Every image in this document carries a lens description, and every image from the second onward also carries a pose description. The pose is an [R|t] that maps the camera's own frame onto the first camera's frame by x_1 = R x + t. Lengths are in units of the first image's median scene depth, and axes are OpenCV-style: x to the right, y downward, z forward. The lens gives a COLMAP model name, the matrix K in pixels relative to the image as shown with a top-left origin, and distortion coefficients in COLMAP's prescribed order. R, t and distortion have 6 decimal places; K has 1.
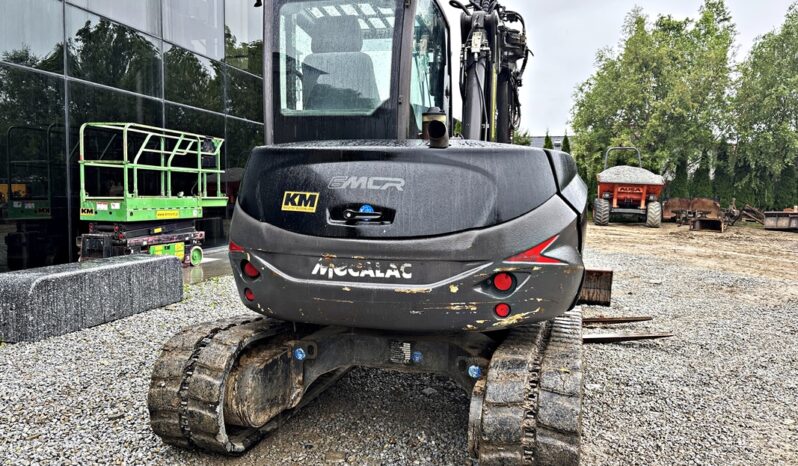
lens RADIAL K [[601.3, 0, 404.1], [0, 601.3, 231.0], [0, 0, 1]] dist [0.050566, -0.057271]
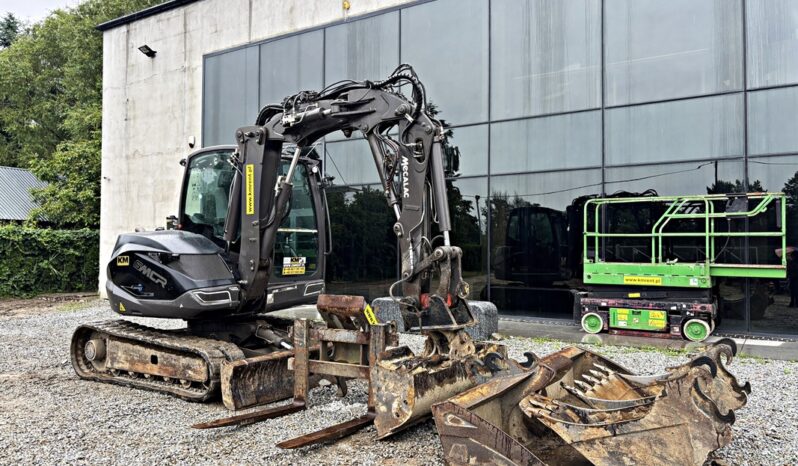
lens RADIAL K [[601.3, 0, 396.3], [0, 601.3, 233.9], [0, 0, 1]] dist [0.050566, -0.057271]
pose [[-0.317699, -0.039631, -0.947363, 0.984143], [-0.068999, 0.997444, -0.018587, -0.080983], [0.945678, 0.059462, -0.319622, 1.298530]]
